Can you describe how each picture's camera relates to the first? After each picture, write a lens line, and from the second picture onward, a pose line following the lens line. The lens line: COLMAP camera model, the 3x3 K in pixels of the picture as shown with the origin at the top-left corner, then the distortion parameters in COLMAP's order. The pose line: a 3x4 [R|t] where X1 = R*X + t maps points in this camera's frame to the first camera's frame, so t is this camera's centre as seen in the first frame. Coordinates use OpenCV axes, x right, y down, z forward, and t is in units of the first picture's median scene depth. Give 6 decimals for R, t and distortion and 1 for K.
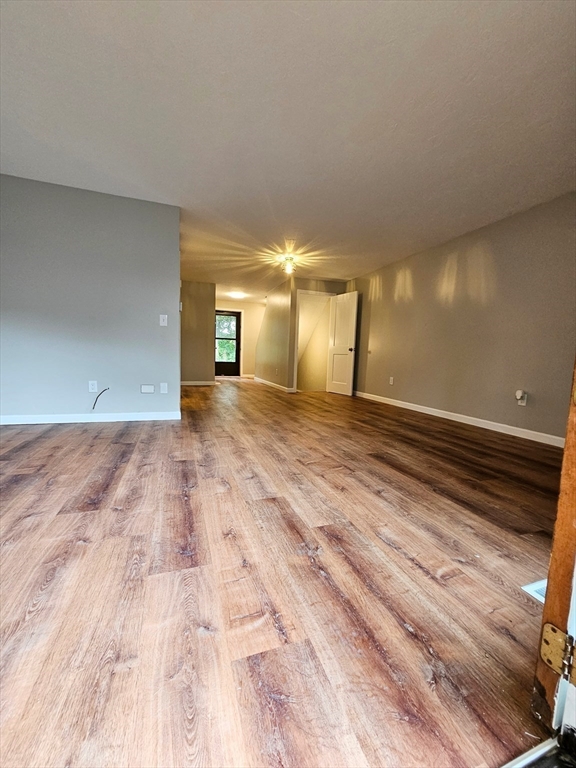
lens RADIAL K [[312.6, 0, 286.4], [0, 312.6, 382.1], [0, 0, 1]] dist [-0.003090, 0.000855]
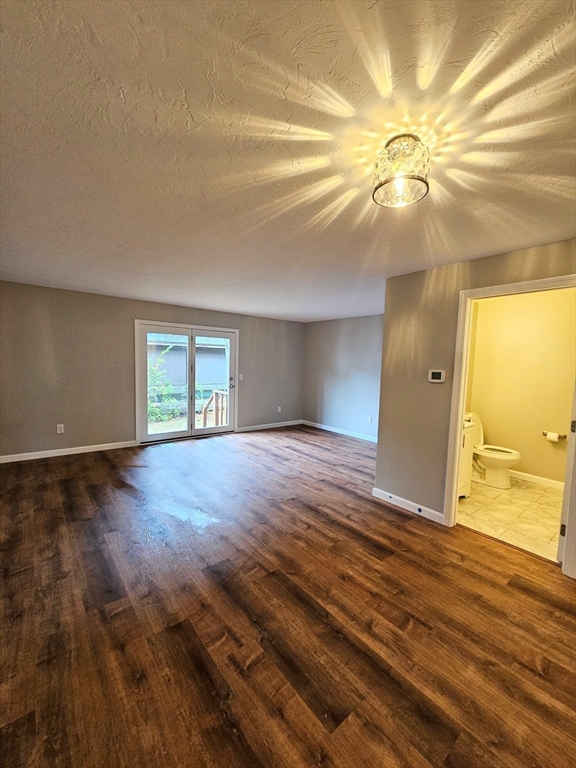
lens RADIAL K [[312.6, 0, 289.6], [0, 312.6, 387.6], [0, 0, 1]] dist [-0.003090, 0.000855]
pose [[-0.933873, -0.036029, -0.355786, 0.399699], [-0.095084, 0.984115, 0.149921, -0.514110], [0.344733, 0.173836, -0.922464, 2.744624]]
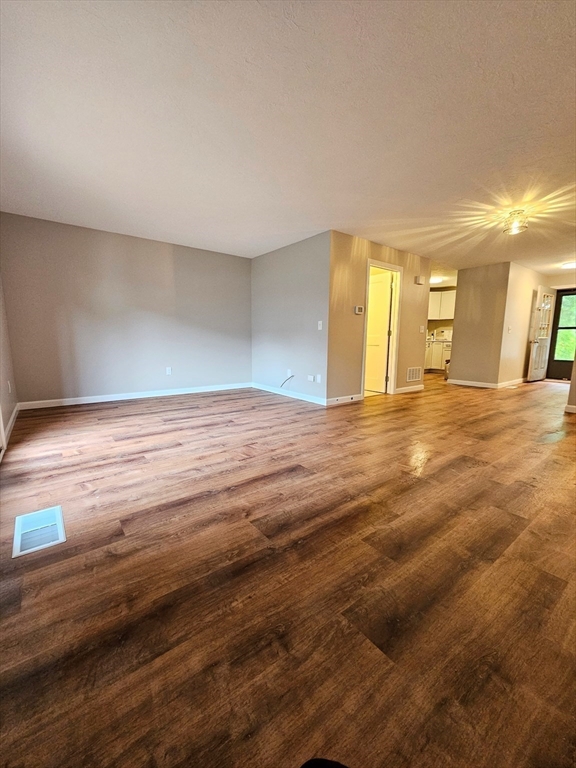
lens RADIAL K [[312.6, 0, 286.7], [0, 312.6, 384.6], [0, 0, 1]] dist [-0.003090, 0.000855]
pose [[0.313500, 0.107550, -0.943478, 1.193477], [-0.081576, 0.992943, 0.086083, -0.087269], [0.946078, 0.049978, 0.320061, 0.725178]]
